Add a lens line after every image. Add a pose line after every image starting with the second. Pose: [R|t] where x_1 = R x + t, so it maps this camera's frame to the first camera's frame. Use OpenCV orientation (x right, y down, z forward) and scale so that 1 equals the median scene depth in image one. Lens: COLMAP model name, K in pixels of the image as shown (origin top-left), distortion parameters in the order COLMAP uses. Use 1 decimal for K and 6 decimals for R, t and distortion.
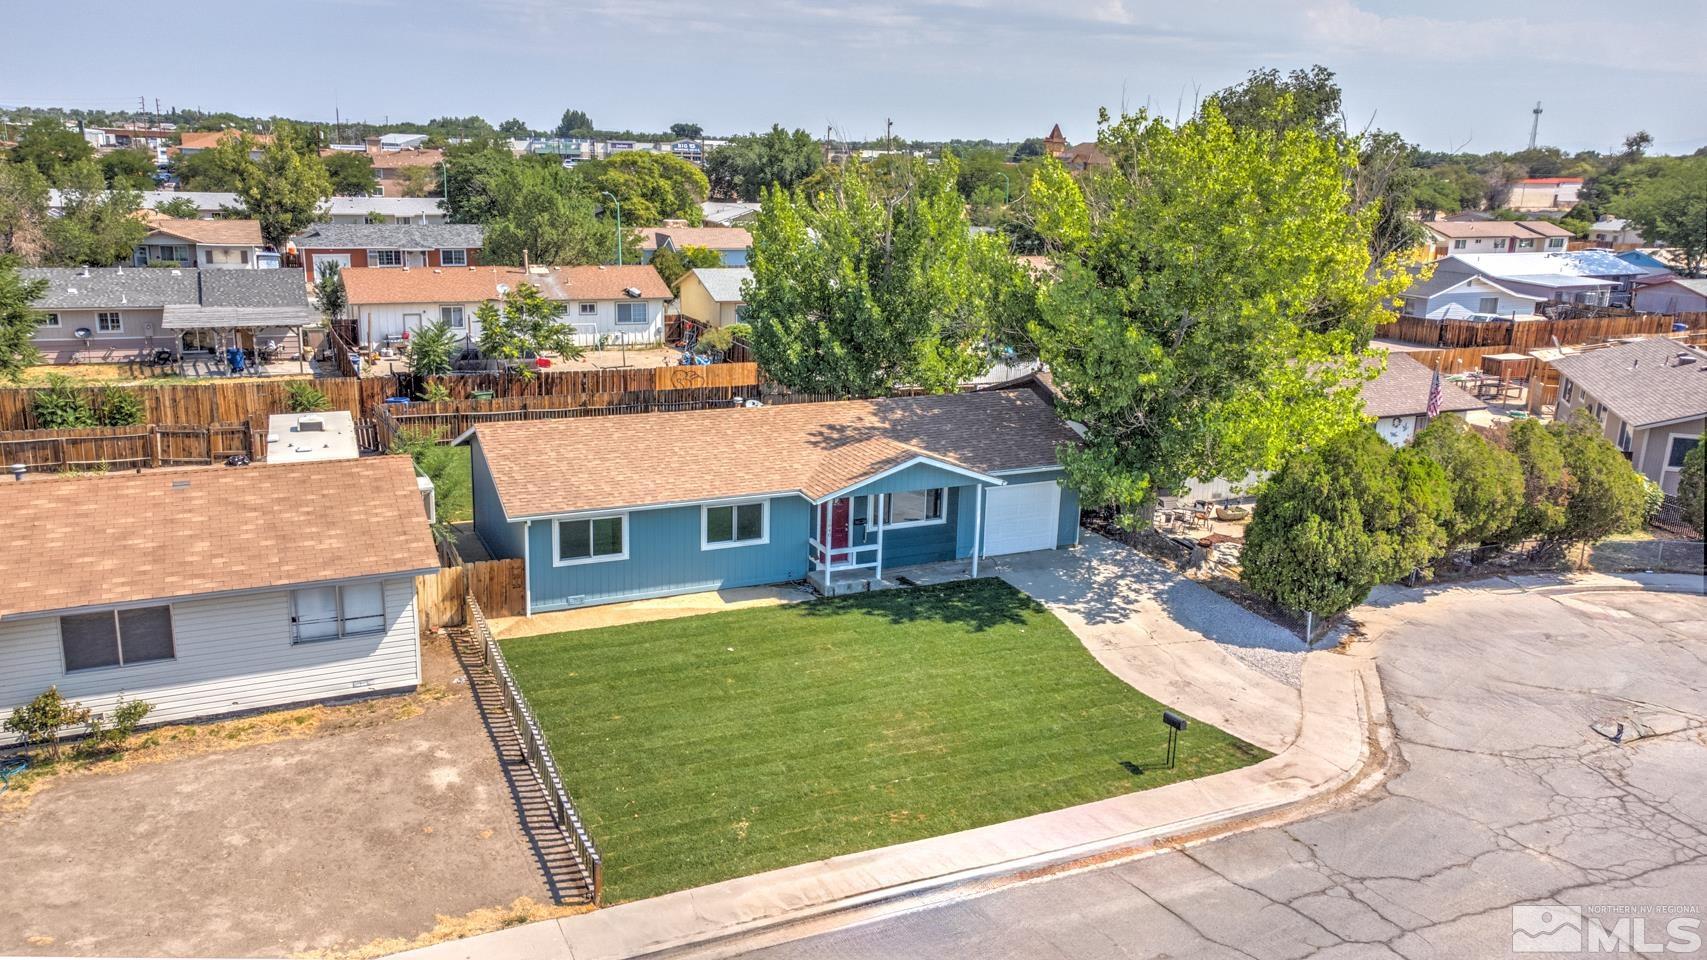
lens RADIAL K [[1313.0, 0, 851.5], [0, 1313.0, 432.2], [0, 0, 1]] dist [0.053441, 0.007147]
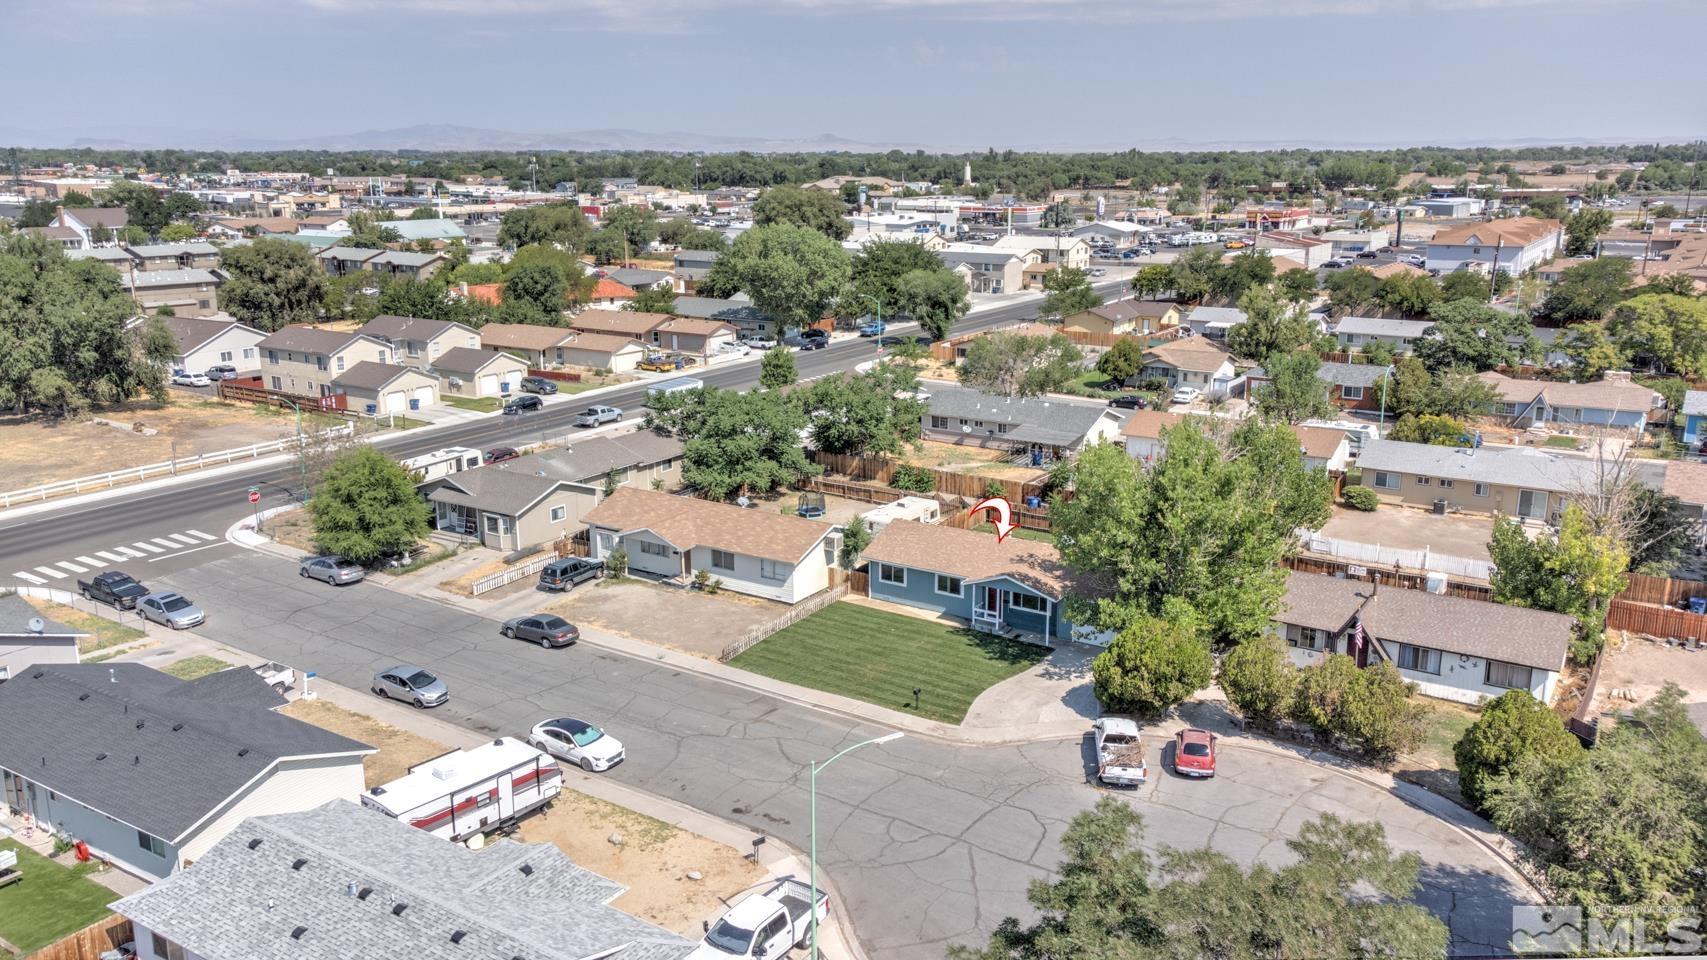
lens RADIAL K [[1313.0, 0, 851.5], [0, 1313.0, 432.2], [0, 0, 1]] dist [0.053441, 0.007147]
pose [[0.531593, 0.148555, -0.833871, 1.639910], [-0.166190, 0.983656, 0.069293, -0.312292], [0.830536, 0.101745, 0.547593, -0.389094]]
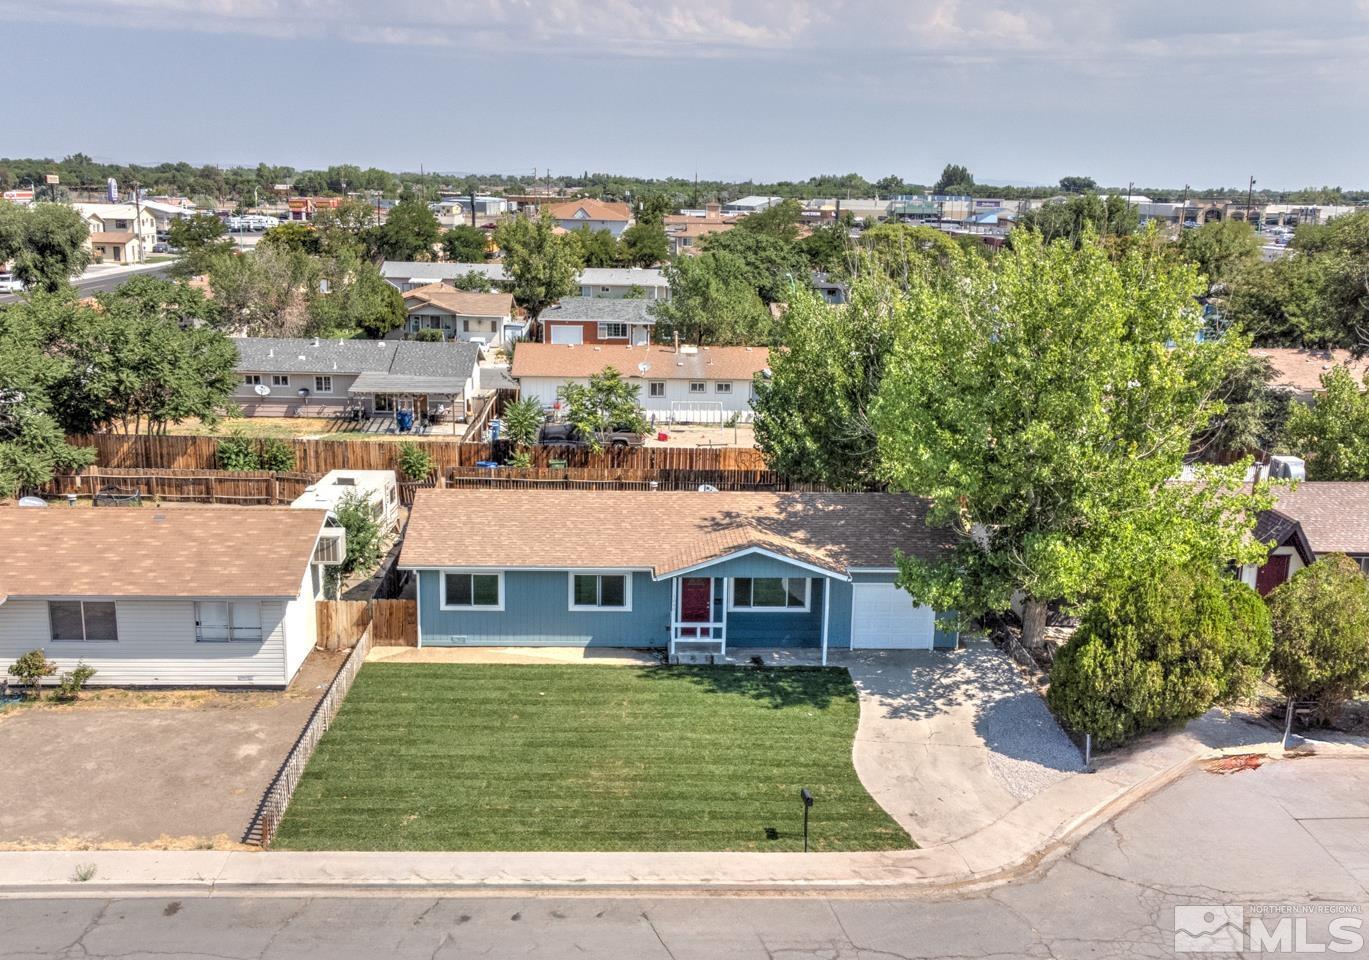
lens RADIAL K [[1404.5, 0, 684.5], [0, 1404.5, 480.0], [0, 0, 1]] dist [0.083404, -0.105021]
pose [[0.923149, 0.069846, -0.378044, 0.437807], [-0.076920, 0.997031, -0.003623, -0.028697], [0.376668, 0.032424, 0.925781, -0.119536]]
